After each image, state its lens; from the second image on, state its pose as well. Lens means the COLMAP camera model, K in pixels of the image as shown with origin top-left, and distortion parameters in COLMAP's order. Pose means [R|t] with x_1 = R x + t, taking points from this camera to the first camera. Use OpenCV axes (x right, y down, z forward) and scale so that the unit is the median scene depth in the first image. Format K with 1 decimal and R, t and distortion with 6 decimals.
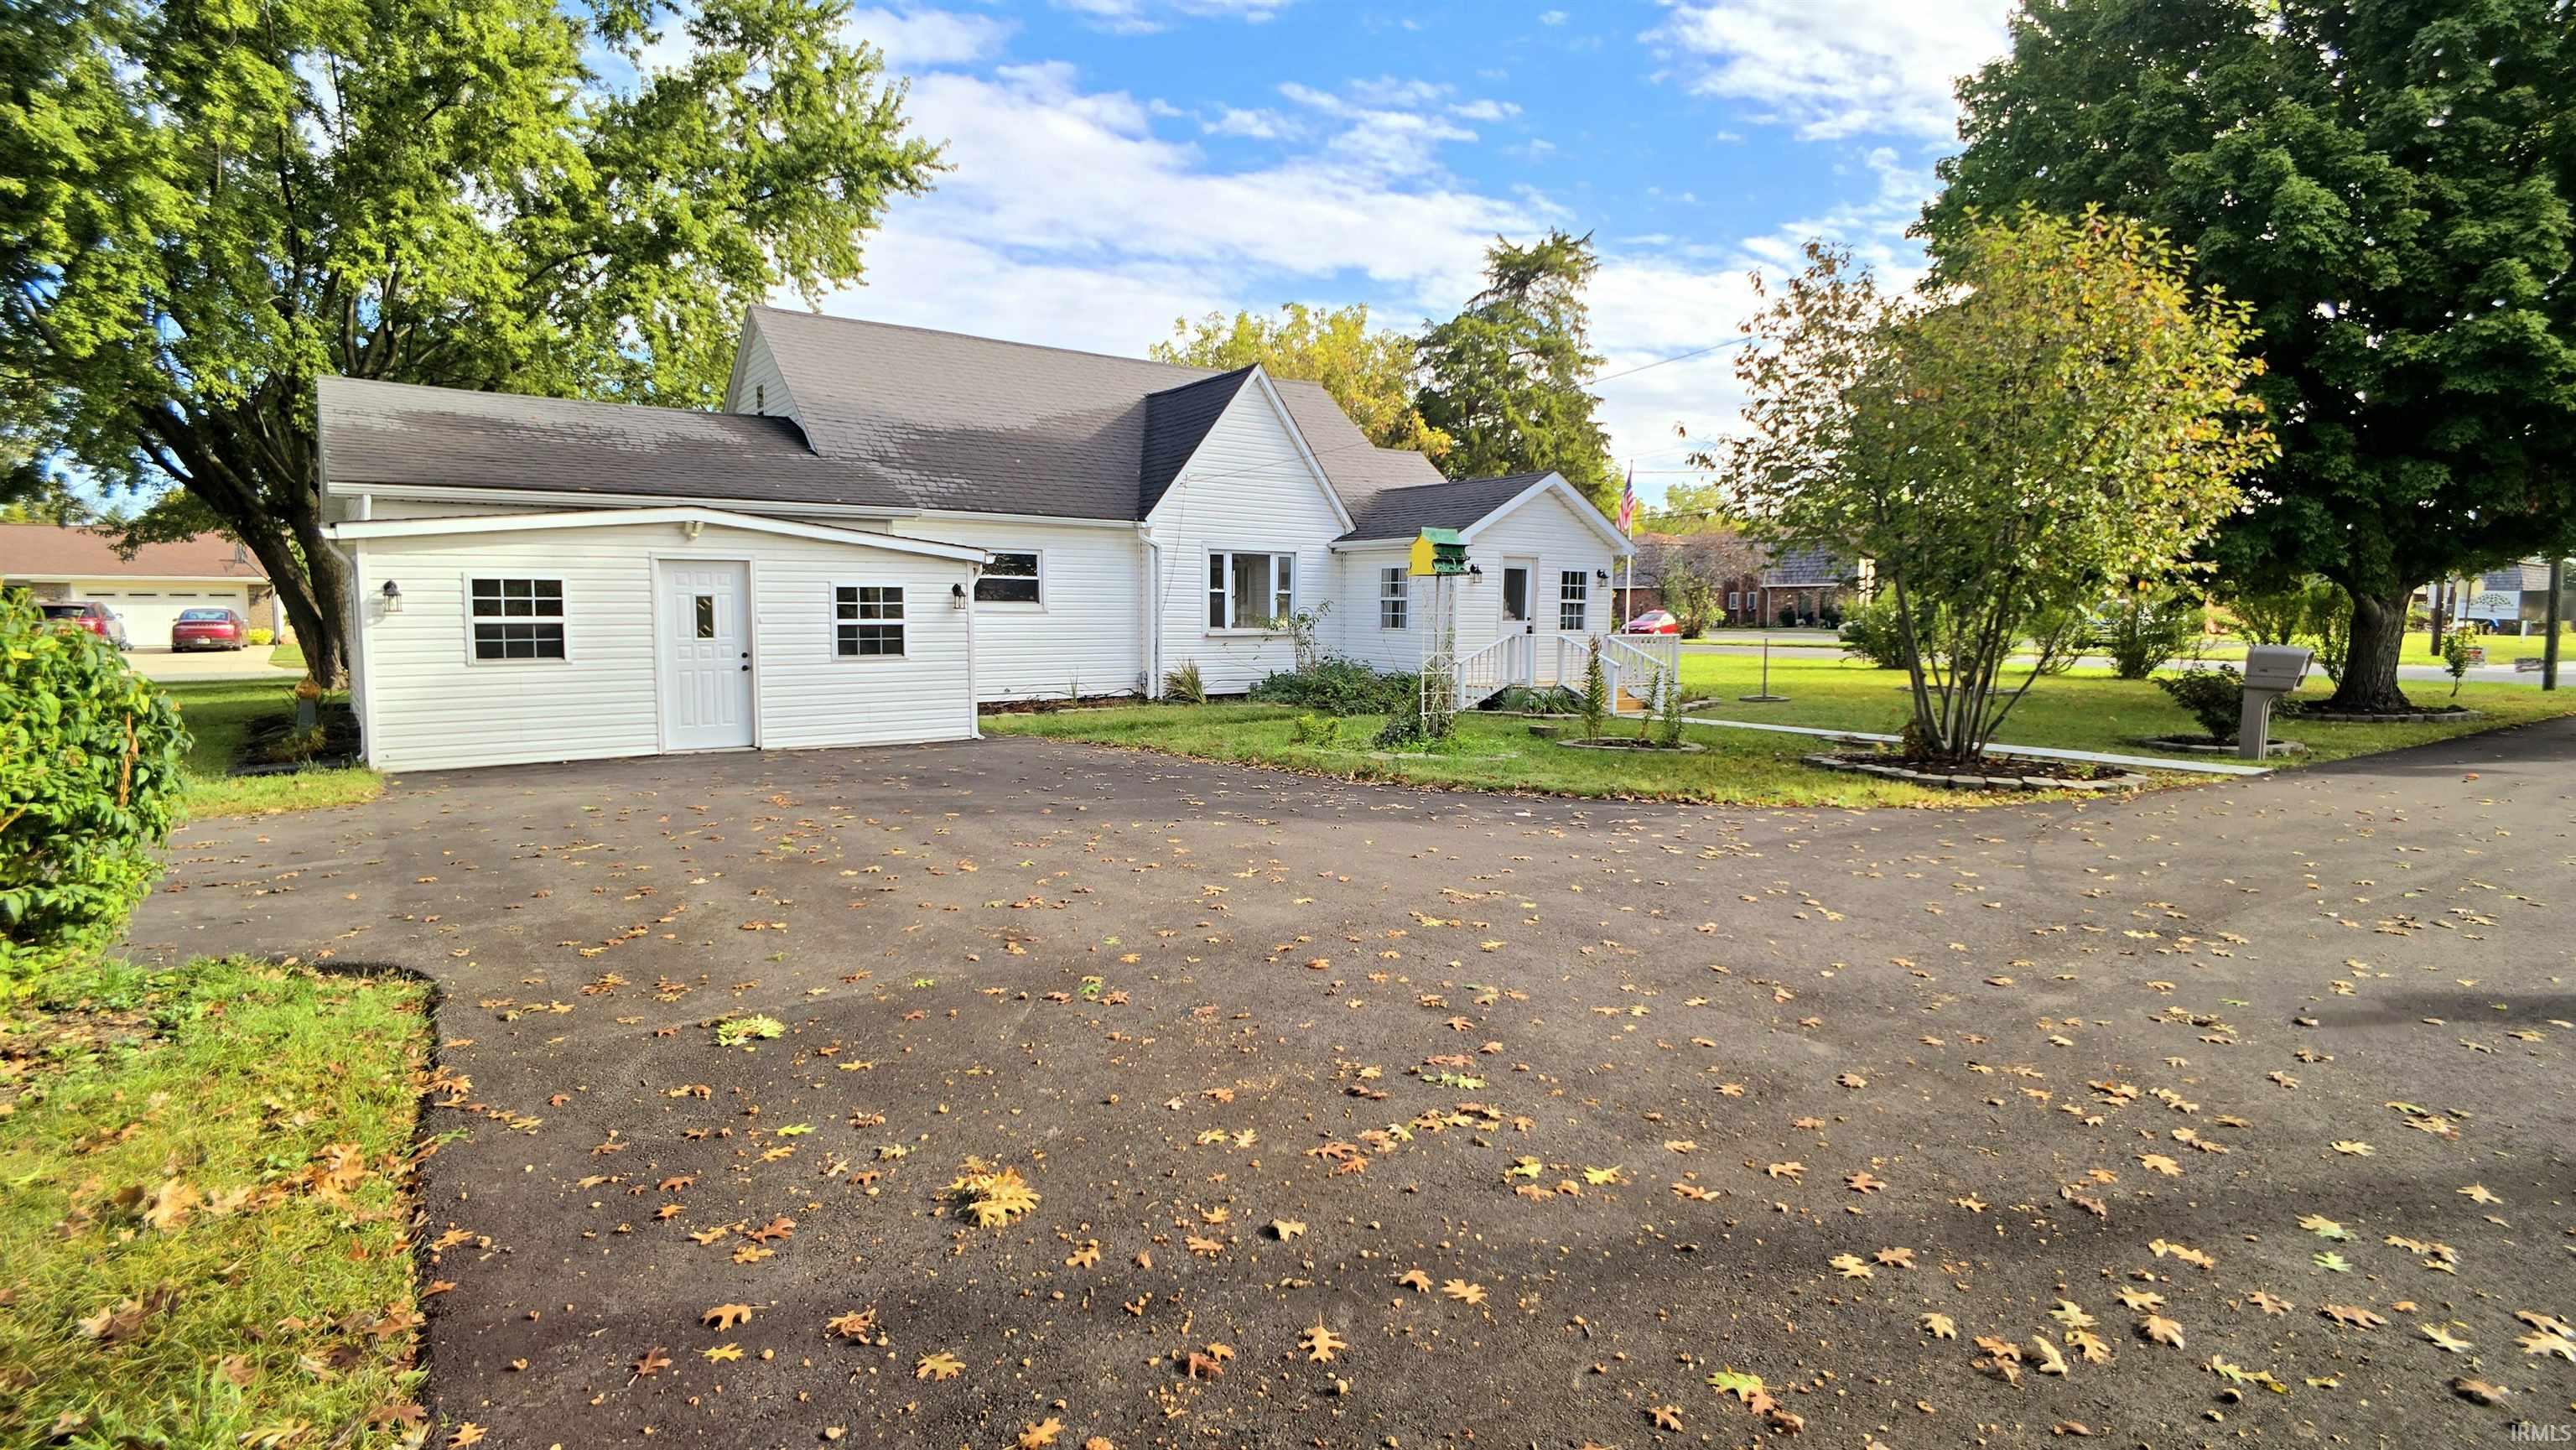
lens RADIAL K [[1273.8, 0, 1288.0], [0, 1273.8, 725.0], [0, 0, 1]] dist [0.010230, -0.030734]
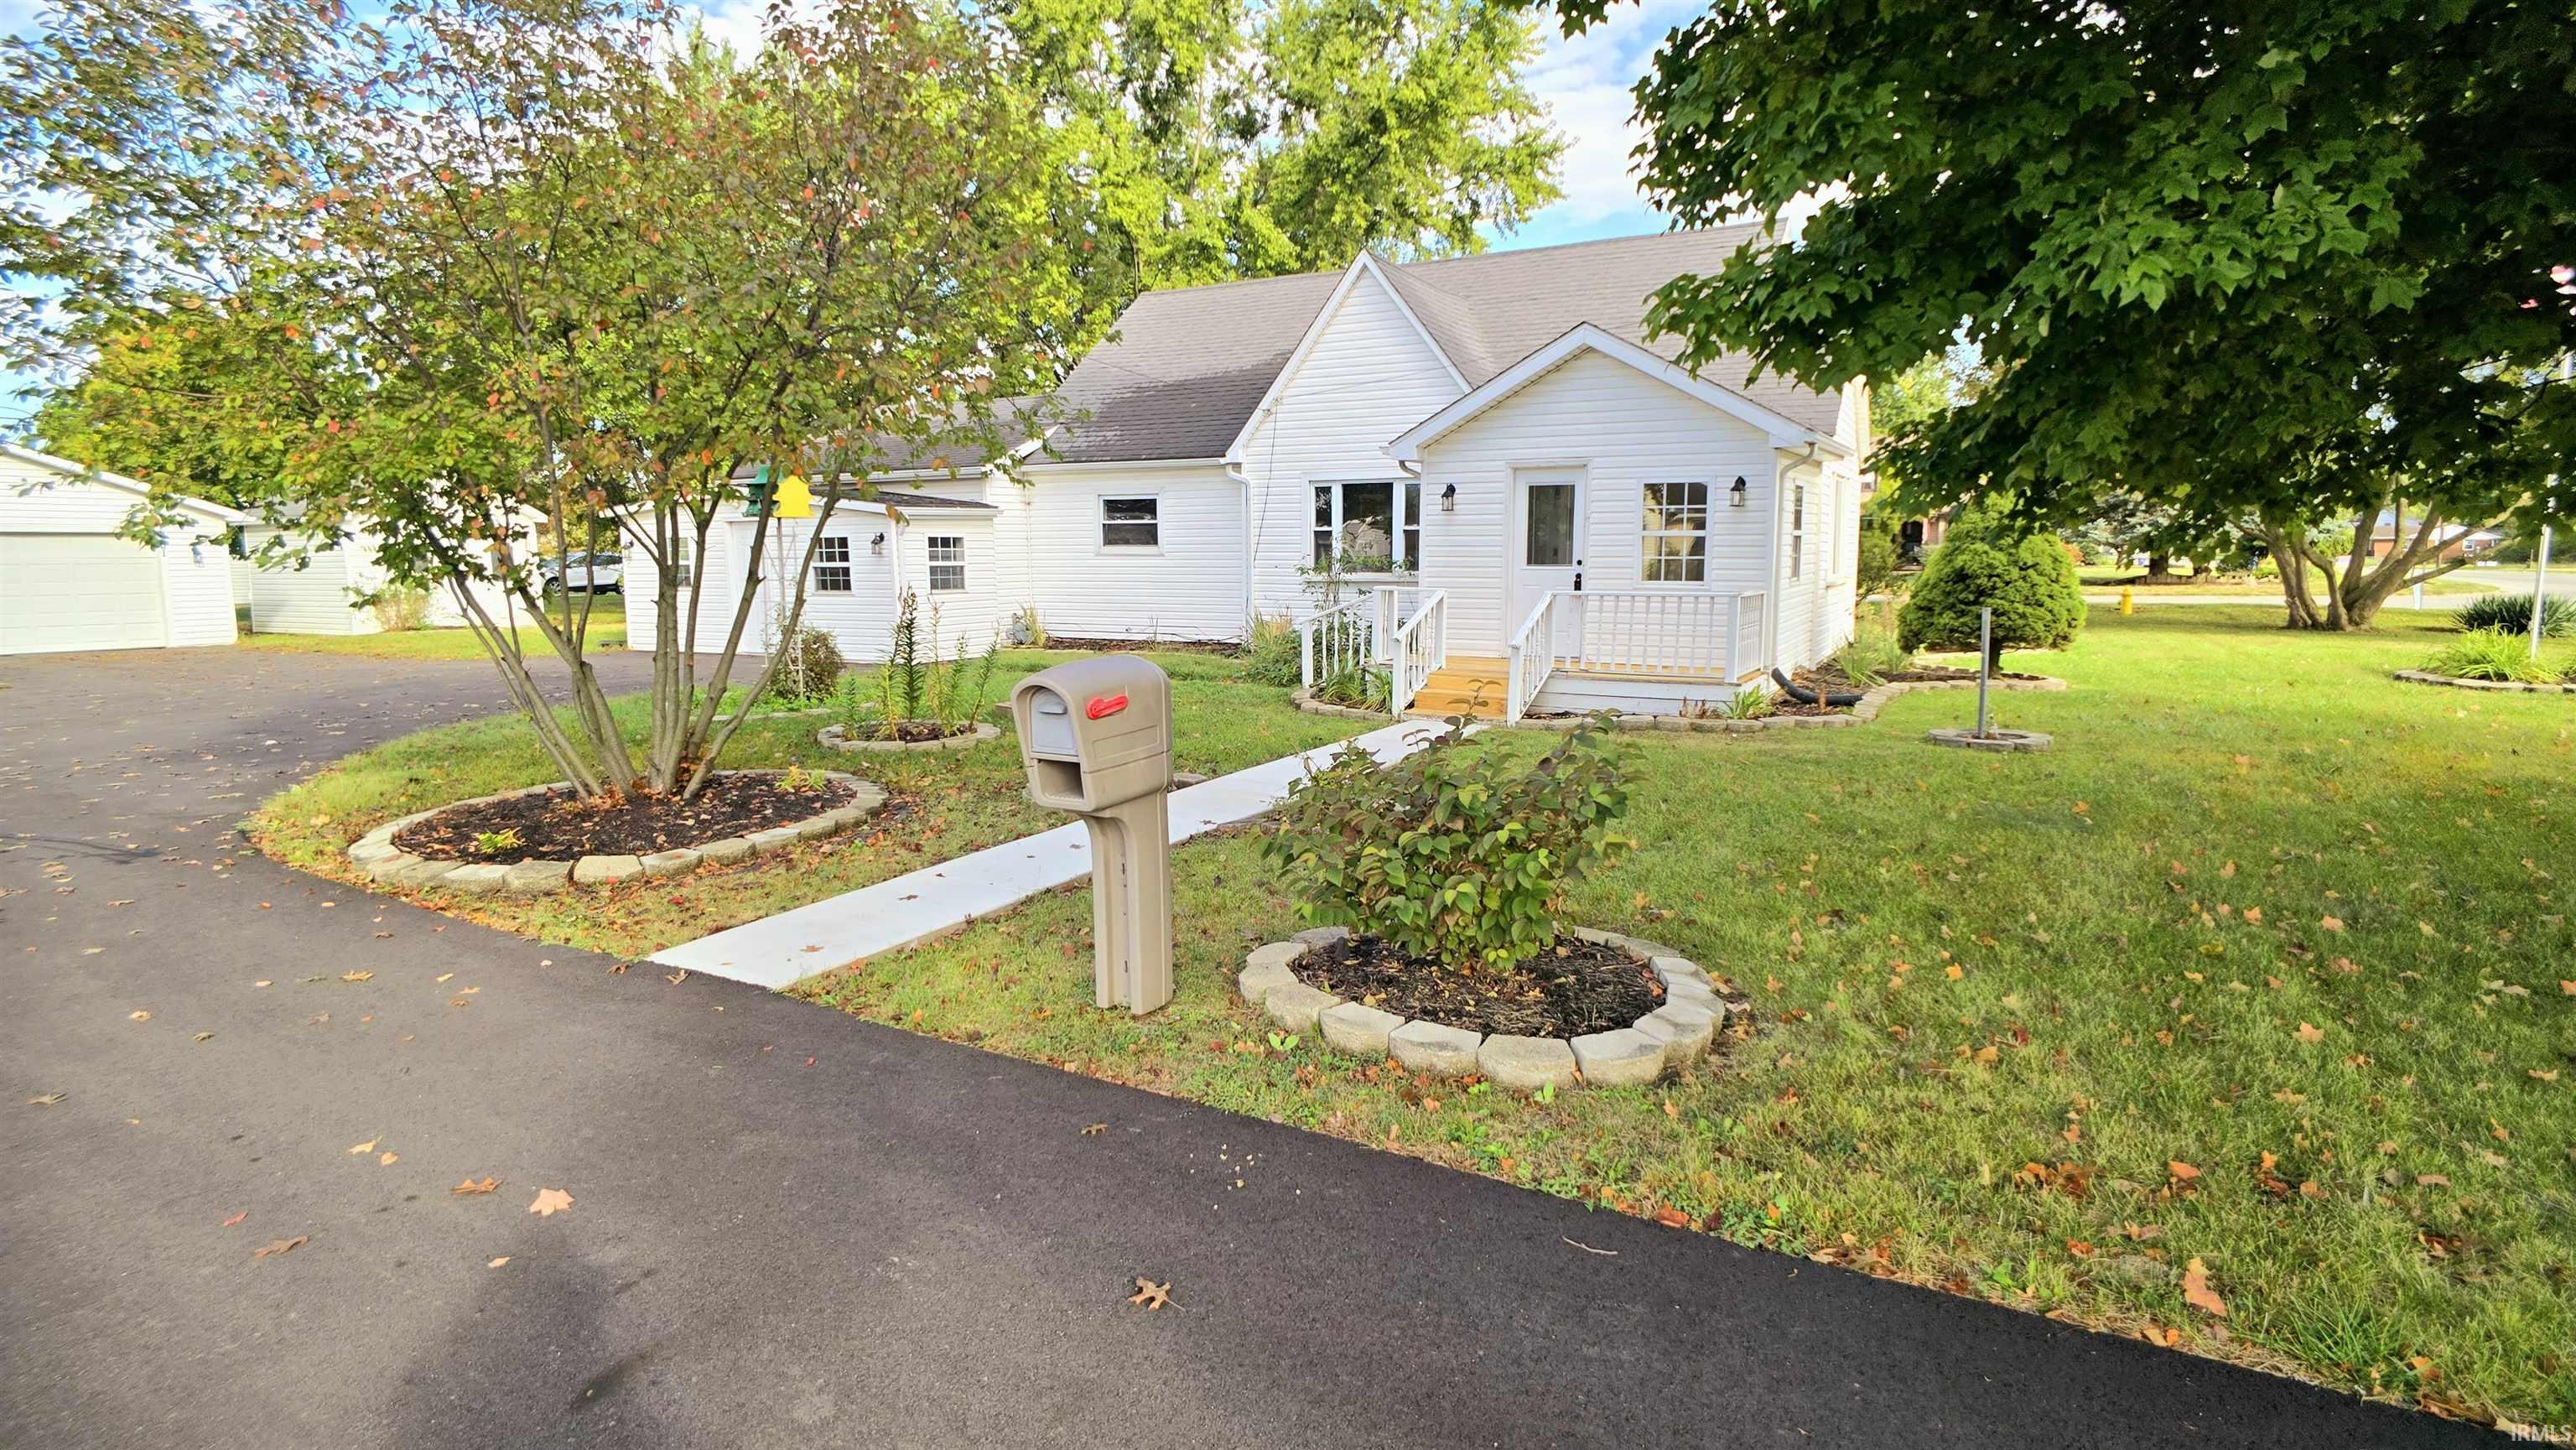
lens RADIAL K [[1273.8, 0, 1288.0], [0, 1273.8, 725.0], [0, 0, 1]] dist [0.010230, -0.030734]
pose [[0.399247, 0.124034, -0.908415, 0.779356], [-0.073798, 0.991939, 0.103005, -0.064901], [0.913868, 0.025915, 0.405183, 0.675512]]
